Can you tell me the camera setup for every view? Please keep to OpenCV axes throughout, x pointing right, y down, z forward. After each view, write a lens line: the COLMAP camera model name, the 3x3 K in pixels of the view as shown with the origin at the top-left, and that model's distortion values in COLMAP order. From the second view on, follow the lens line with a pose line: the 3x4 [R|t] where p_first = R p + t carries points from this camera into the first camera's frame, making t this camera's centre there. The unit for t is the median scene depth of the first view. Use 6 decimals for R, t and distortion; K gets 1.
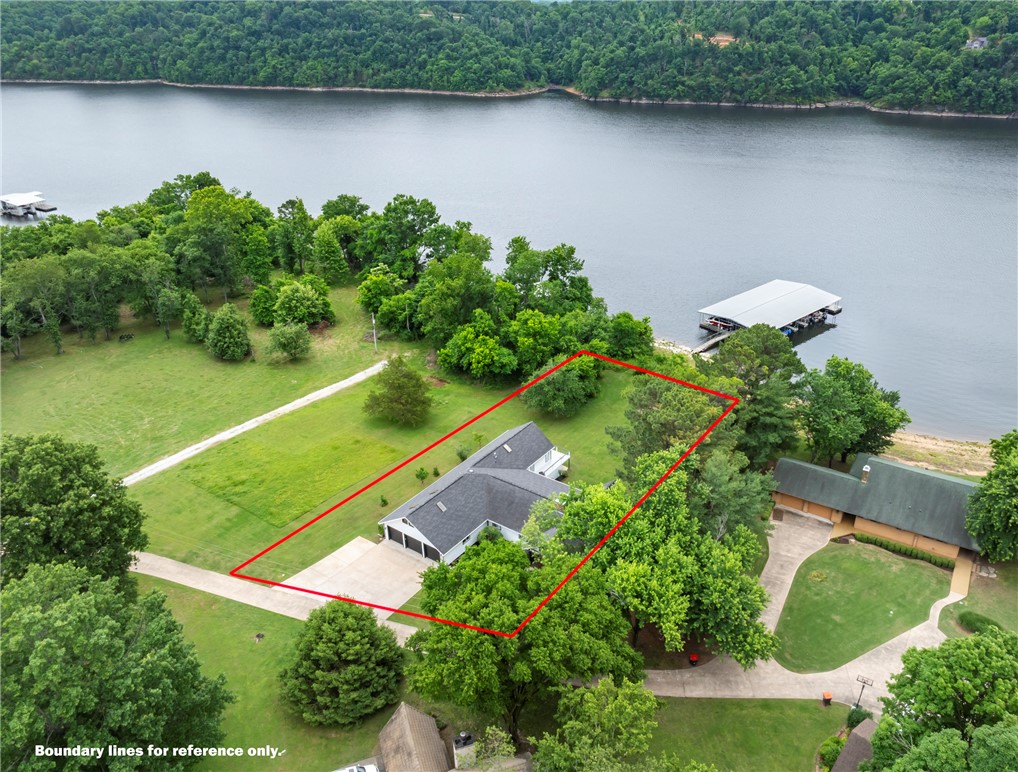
lens RADIAL K [[740.0, 0, 521.9], [0, 740.0, 385.1], [0, 0, 1]] dist [-0.024050, 0.008513]
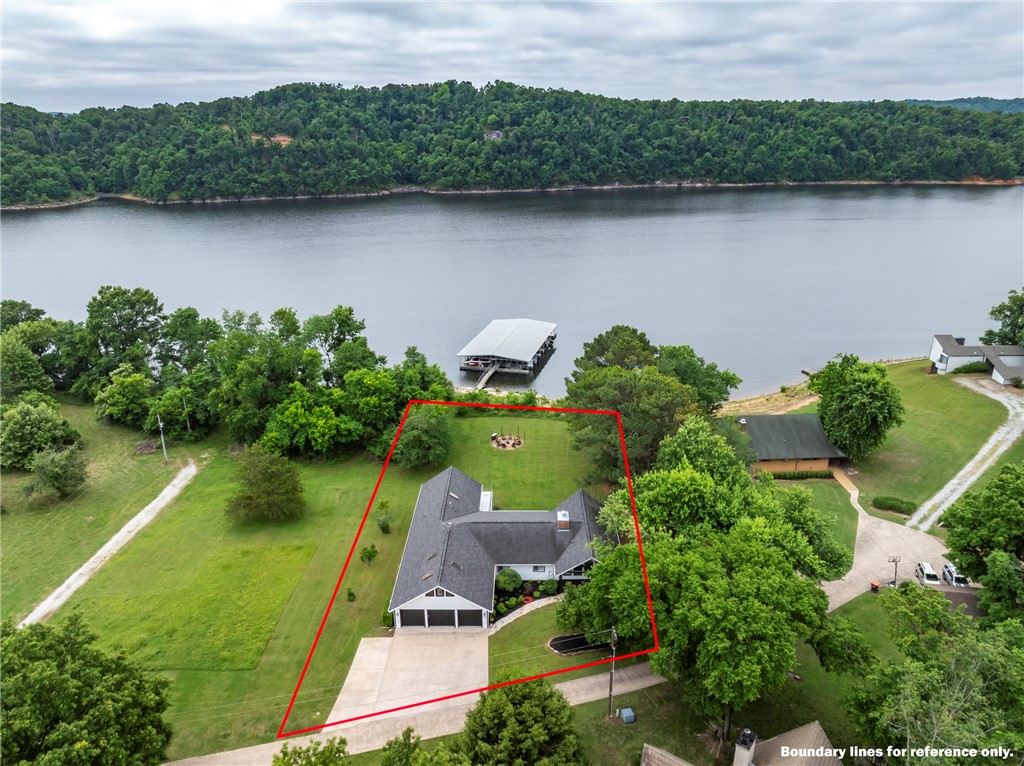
lens RADIAL K [[711.9, 0, 515.5], [0, 711.9, 404.0], [0, 0, 1]] dist [-0.049258, 0.034117]
pose [[0.827148, -0.210821, 0.520942, -0.060257], [0.257503, 0.966112, -0.017885, 0.001530], [-0.499518, 0.148937, 0.853405, 0.028525]]
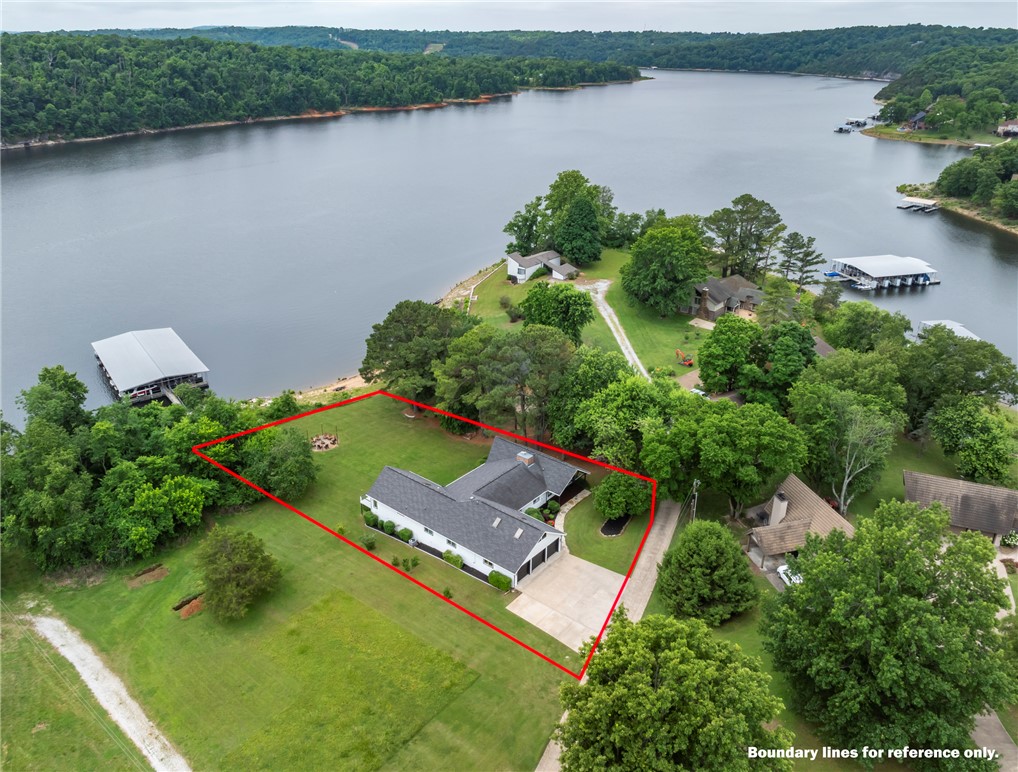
lens RADIAL K [[740.0, 0, 521.9], [0, 740.0, 385.1], [0, 0, 1]] dist [-0.024050, 0.008513]
pose [[0.083904, -0.412126, 0.907256, -0.132007], [0.451341, 0.827436, 0.334127, -0.046143], [-0.888398, 0.381447, 0.255434, 0.087859]]
